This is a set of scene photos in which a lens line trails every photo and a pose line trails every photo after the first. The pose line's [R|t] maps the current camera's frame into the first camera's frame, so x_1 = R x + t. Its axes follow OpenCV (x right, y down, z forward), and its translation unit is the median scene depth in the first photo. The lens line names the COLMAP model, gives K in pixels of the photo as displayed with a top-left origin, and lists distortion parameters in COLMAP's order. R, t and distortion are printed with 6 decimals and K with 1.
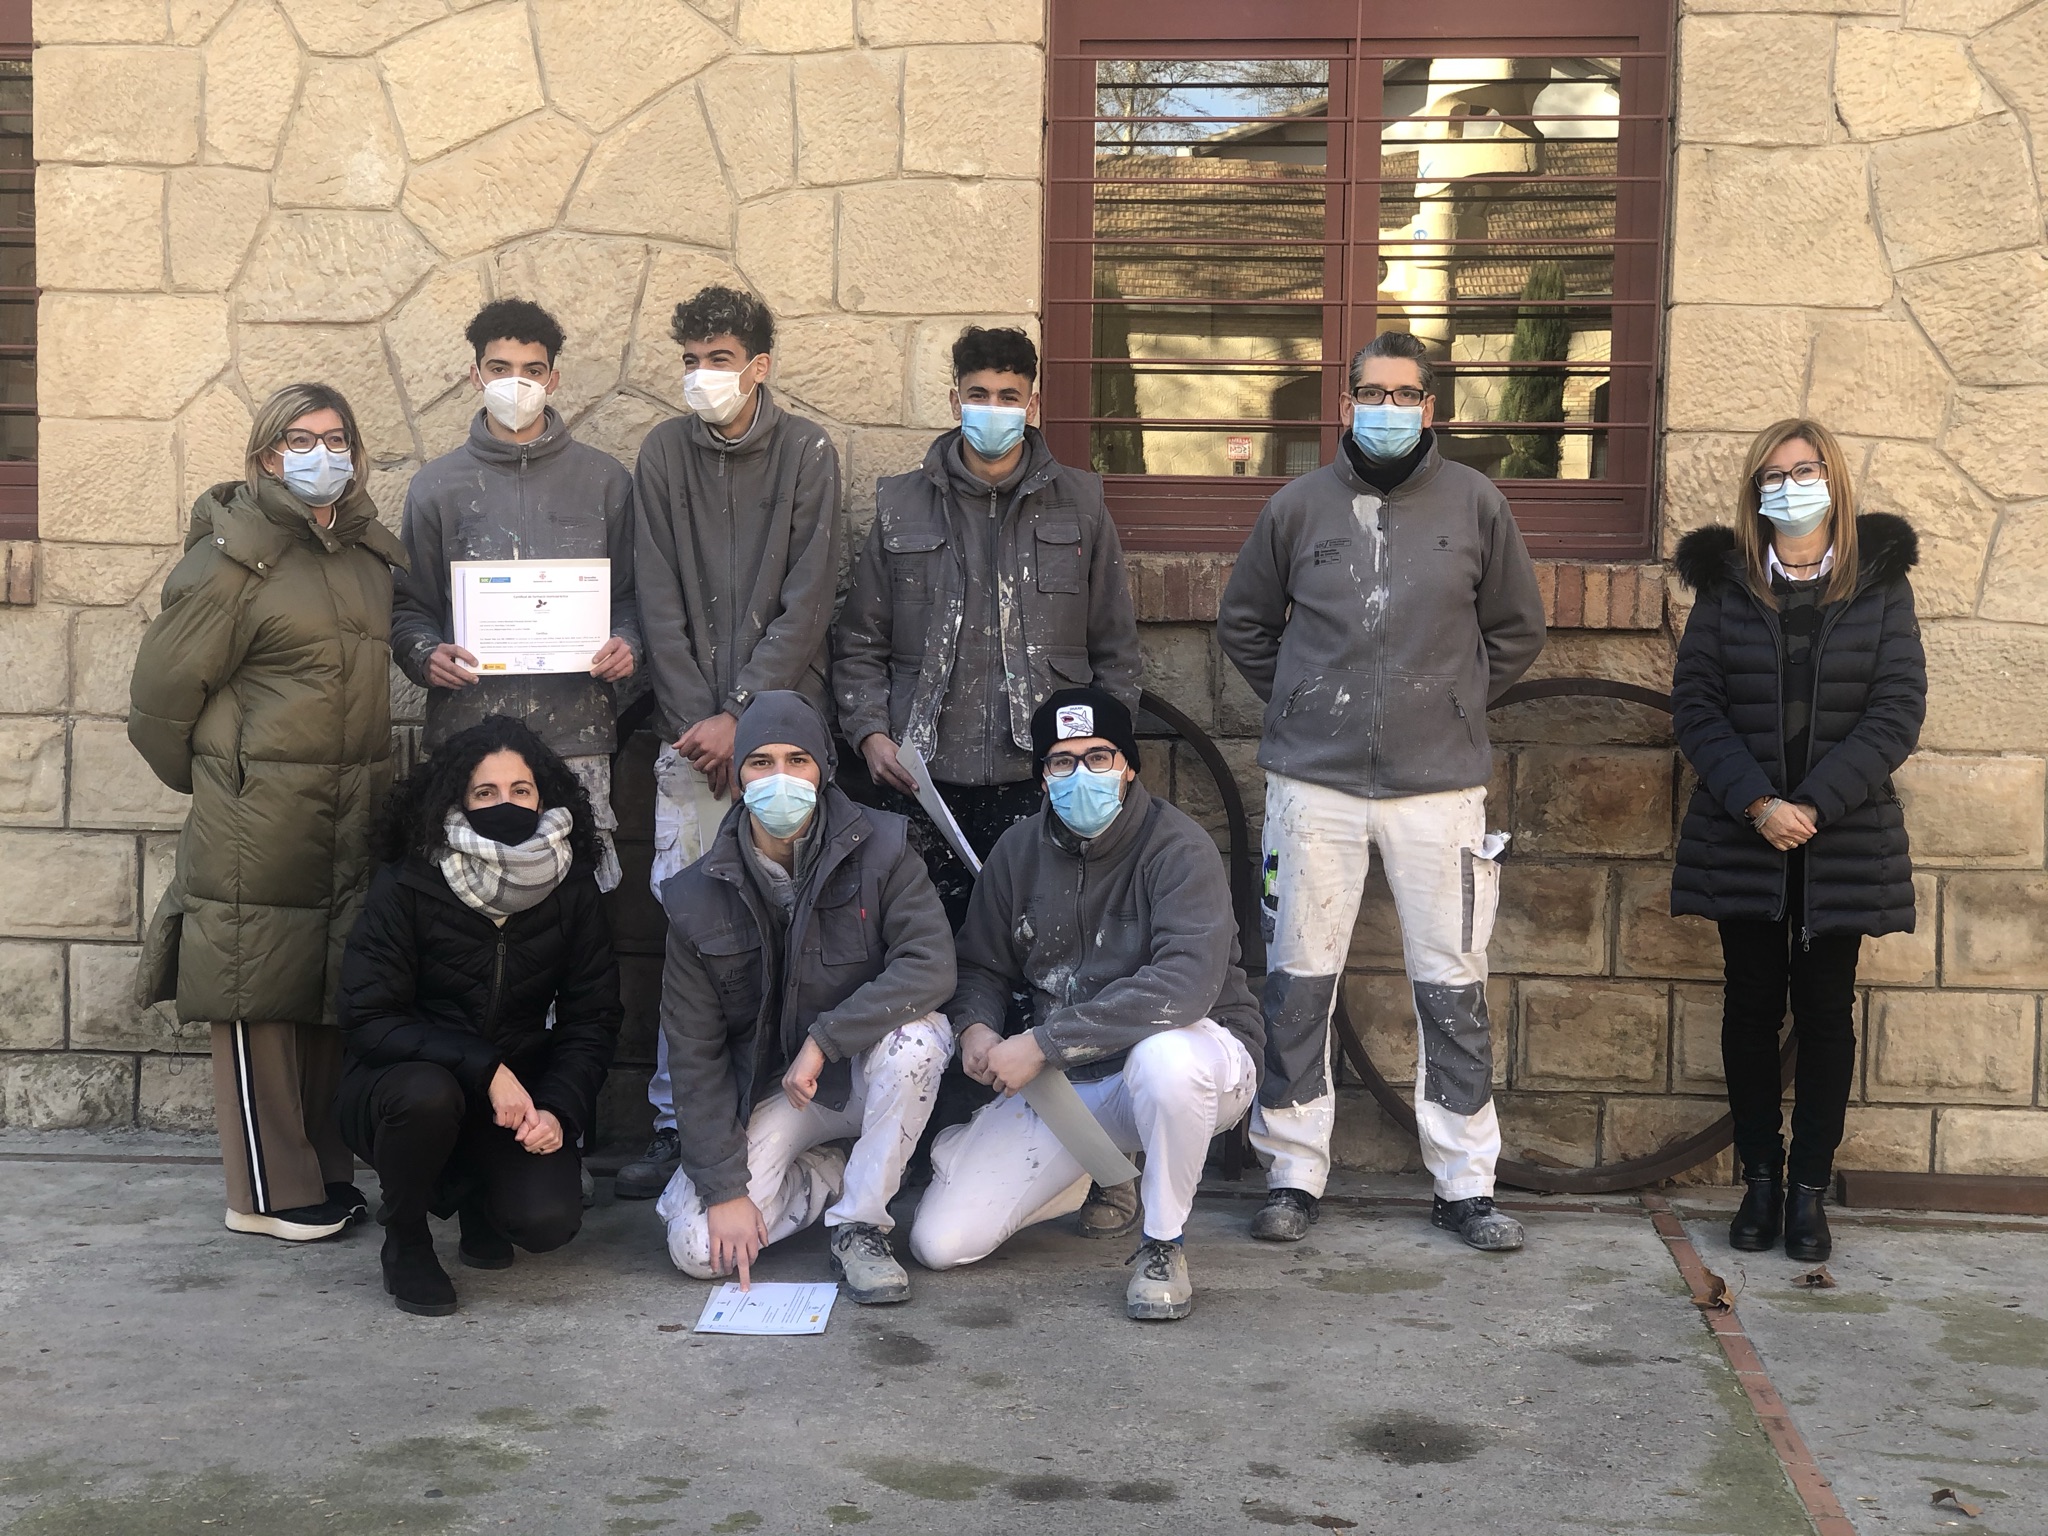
lens RADIAL K [[3035.7, 0, 1024.0], [0, 3035.7, 768.0], [0, 0, 1]] dist [0.330578, -1.338954]
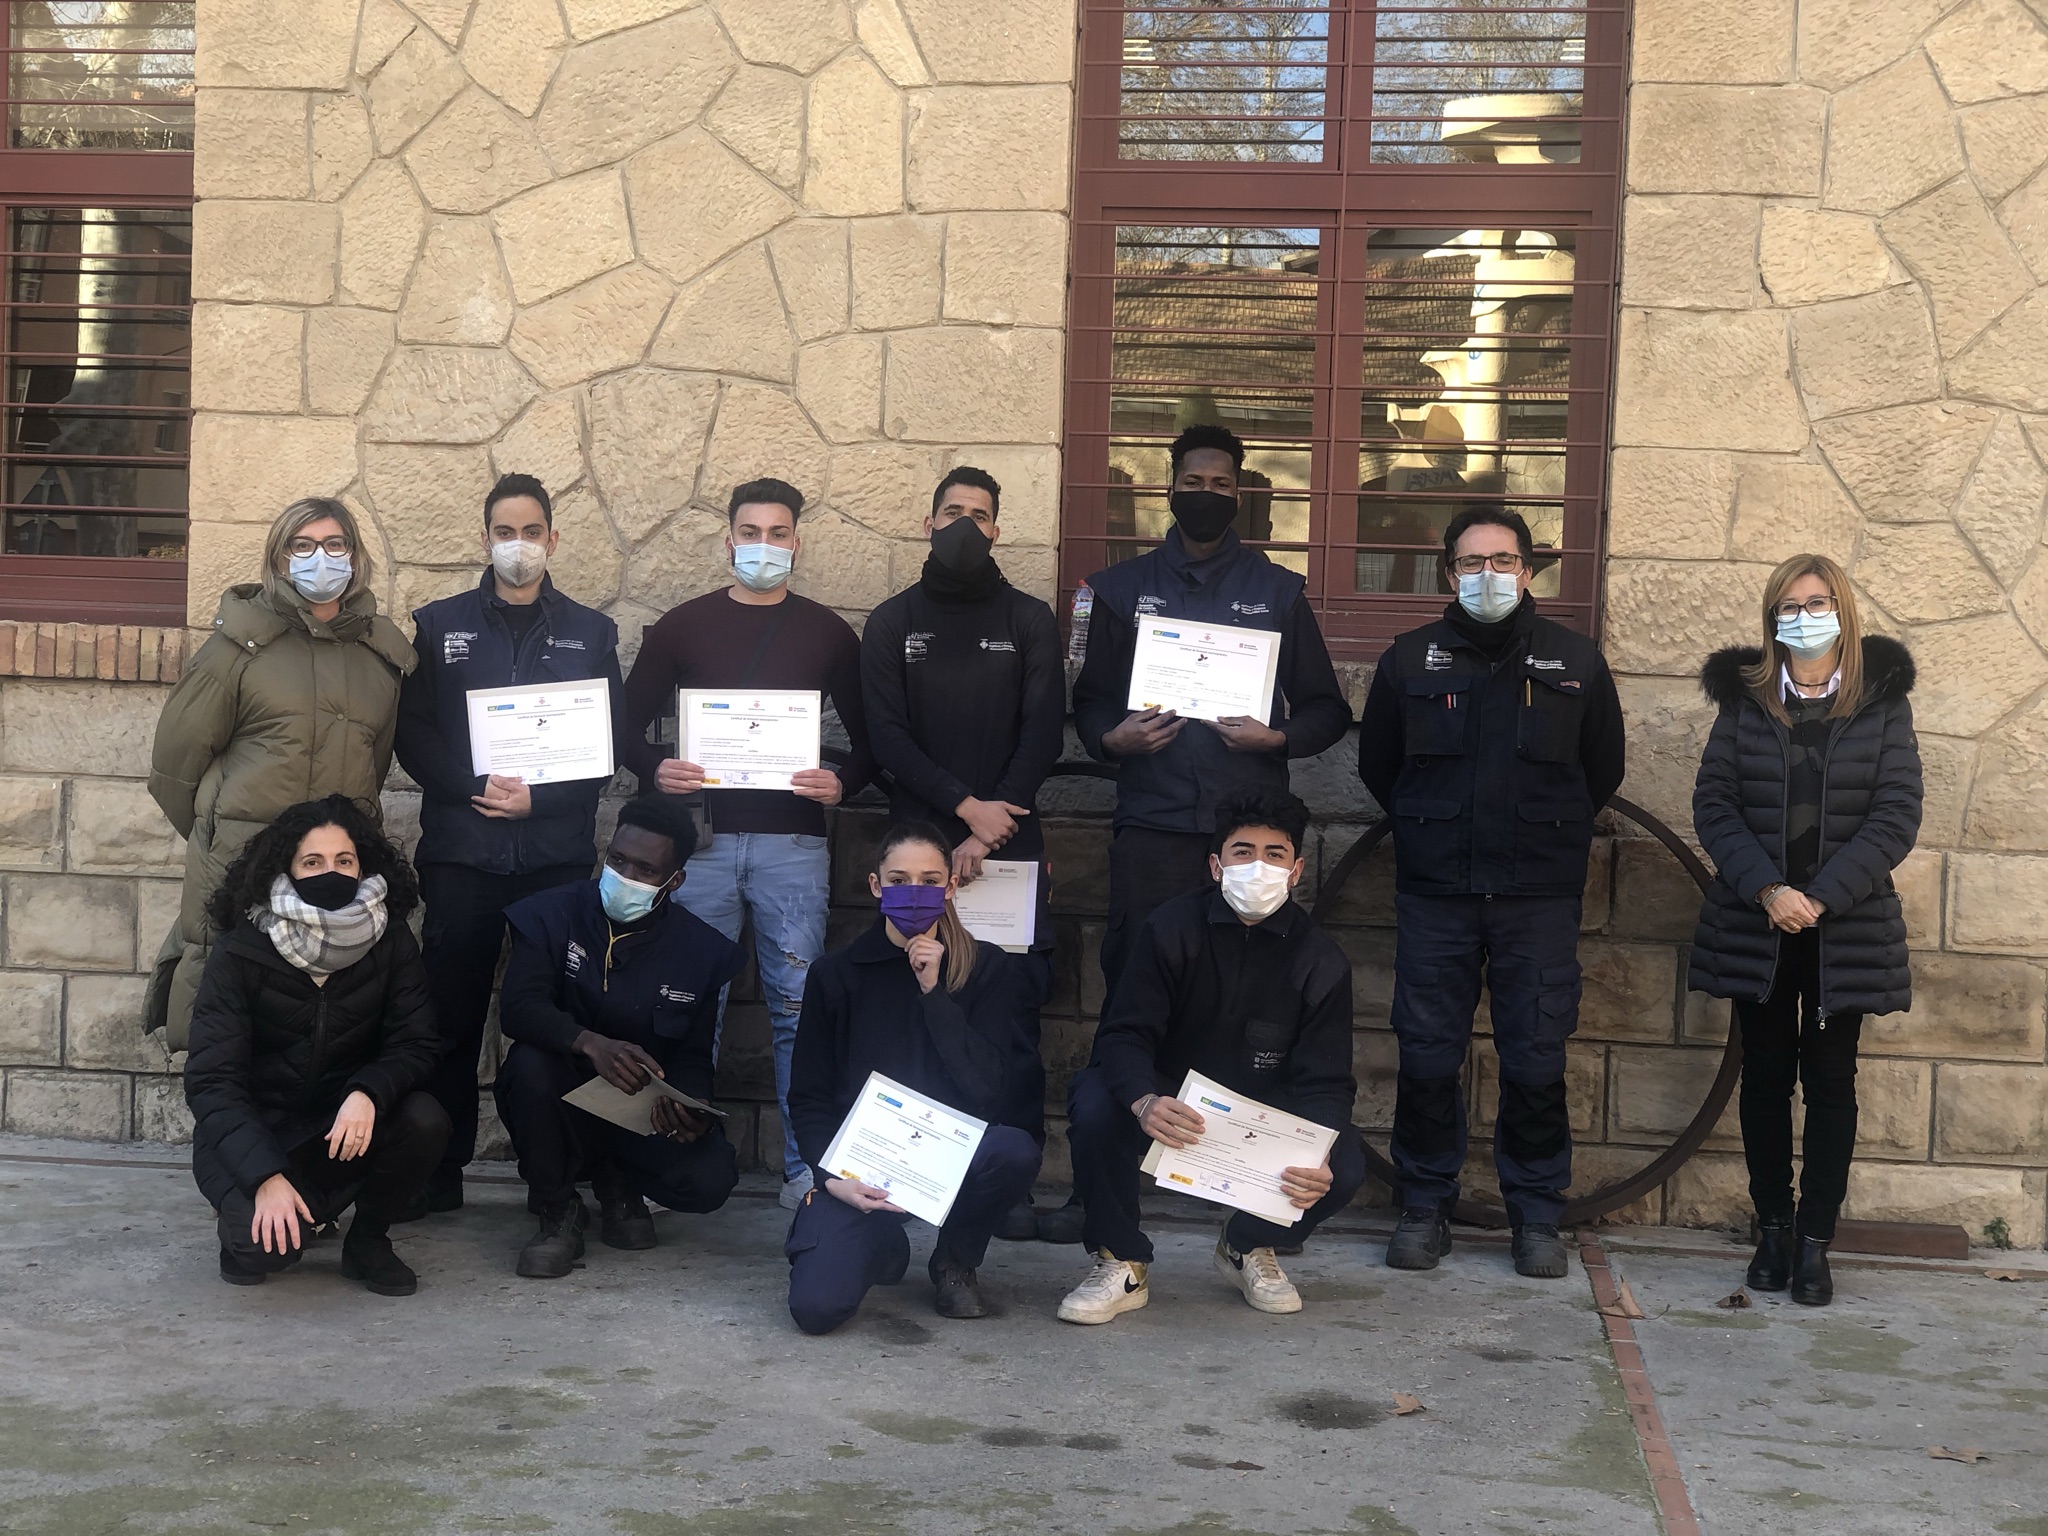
lens RADIAL K [[3124.8, 0, 1024.0], [0, 3124.8, 768.0], [0, 0, 1]] dist [0.267783, -1.069509]
pose [[0.999184, 0.019104, -0.035597, 0.035991], [-0.020150, 0.999369, -0.029258, 0.006727], [0.035015, 0.029951, 0.998938, -0.167077]]
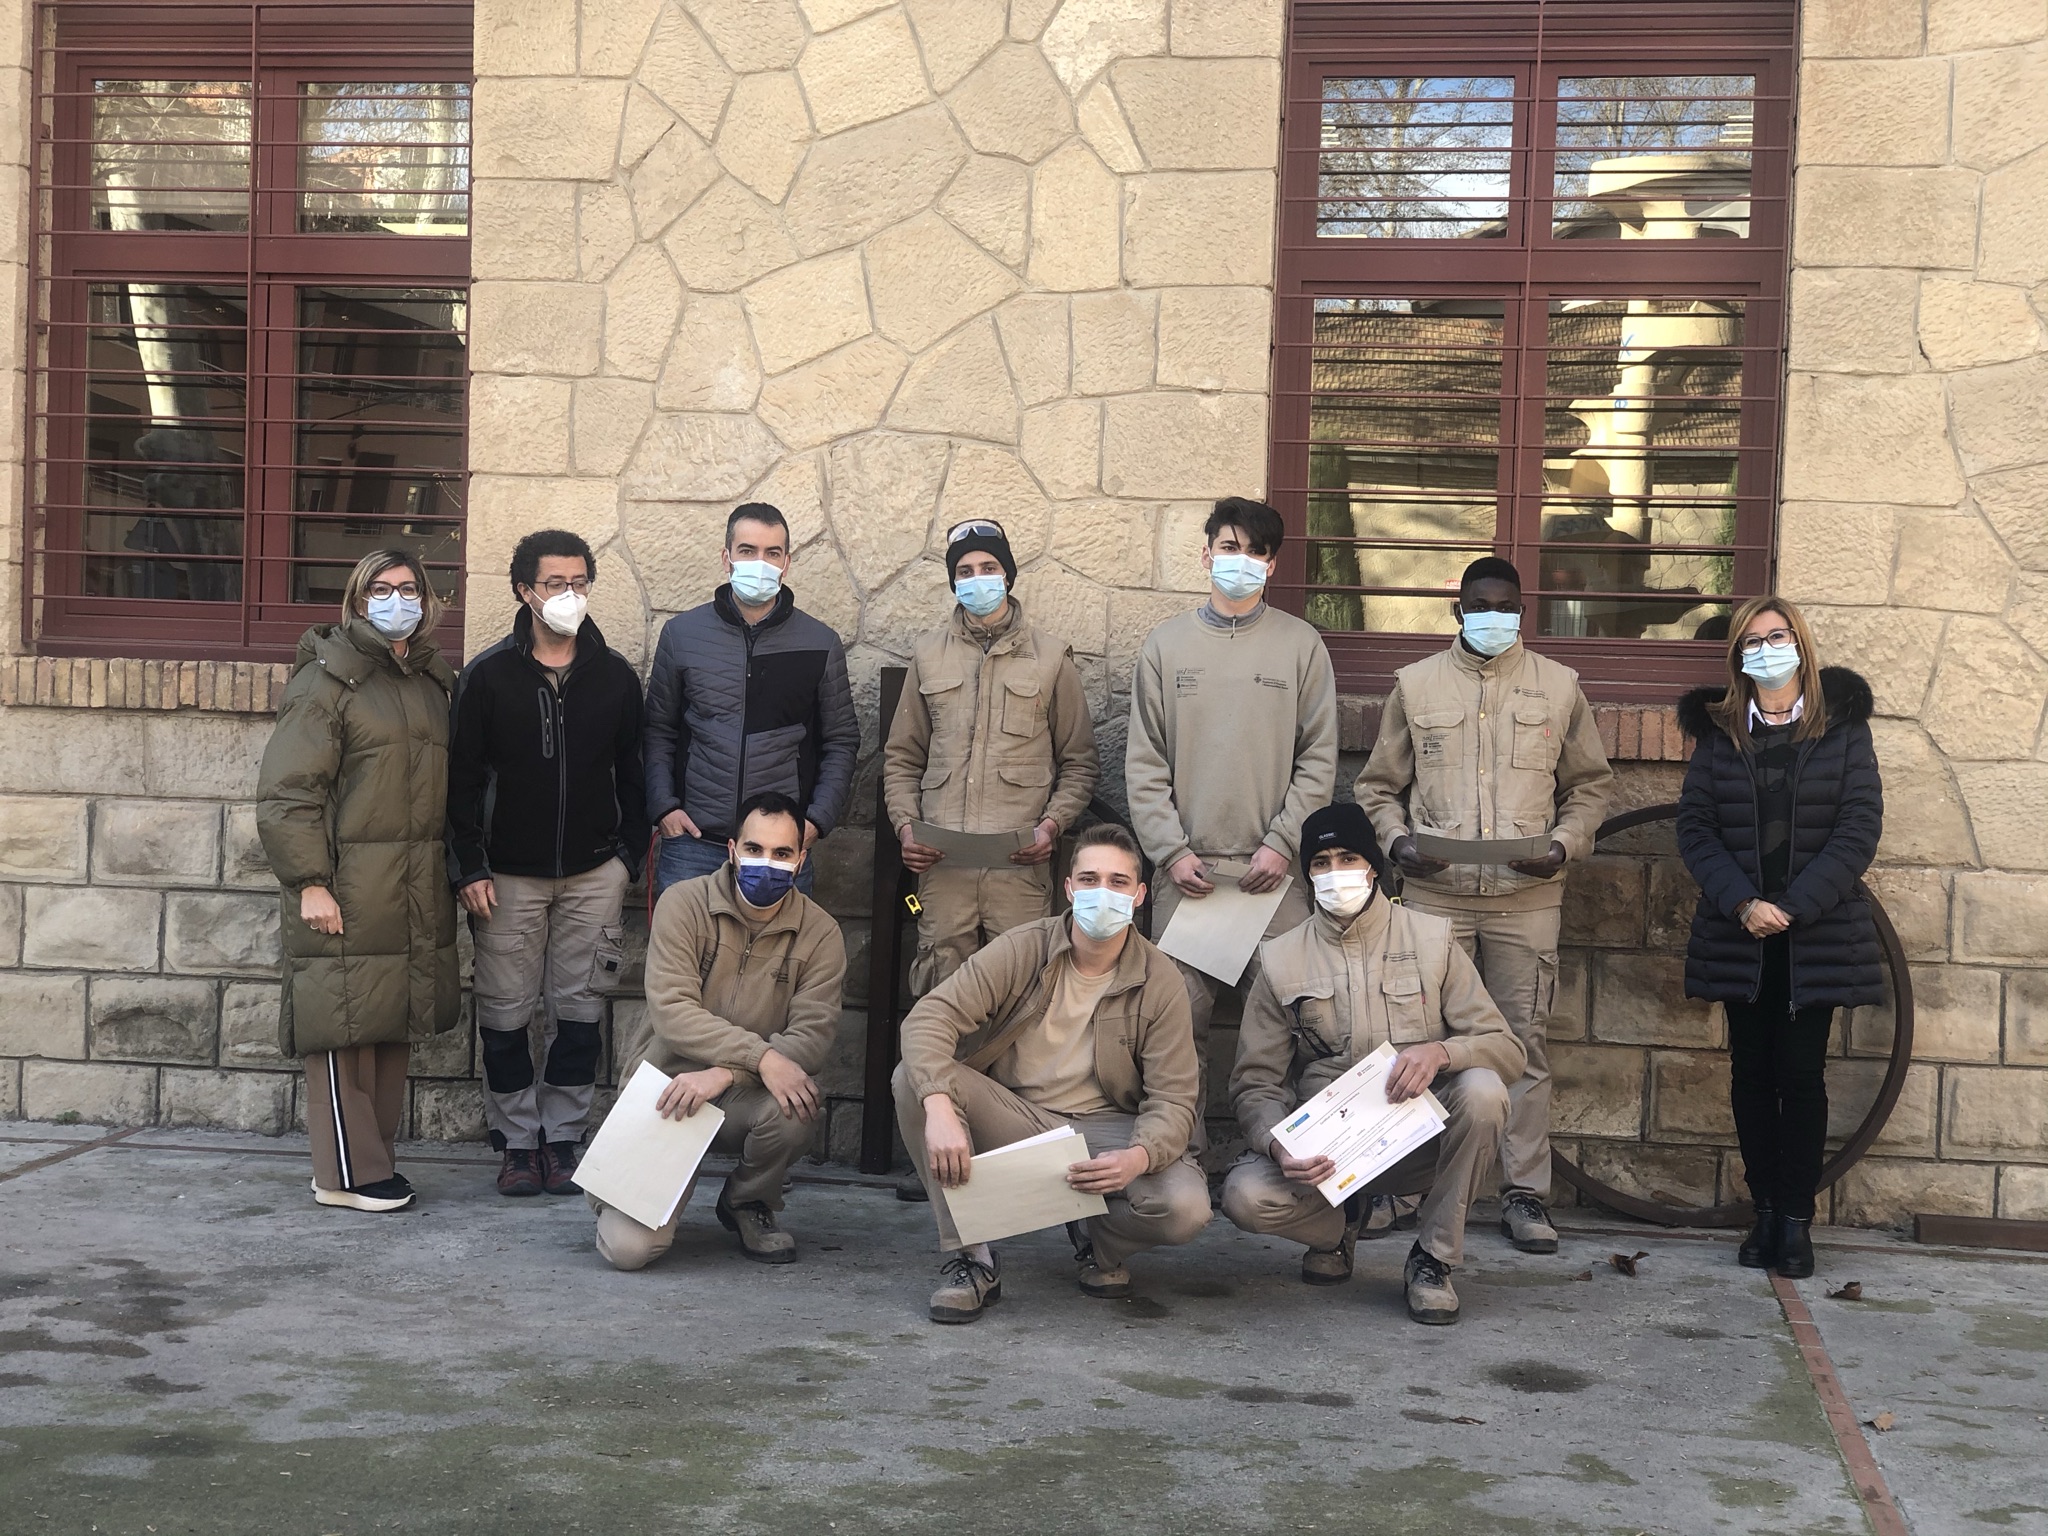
lens RADIAL K [[3186.6, 0, 1010.3], [0, 3186.6, 759.8], [0, 0, 1]] dist [0.182394, -0.634537]
pose [[0.997239, 0.018643, -0.071874, -0.002571], [-0.021906, 0.998752, -0.044886, 0.016844], [0.070948, 0.046337, 0.996403, -0.290018]]
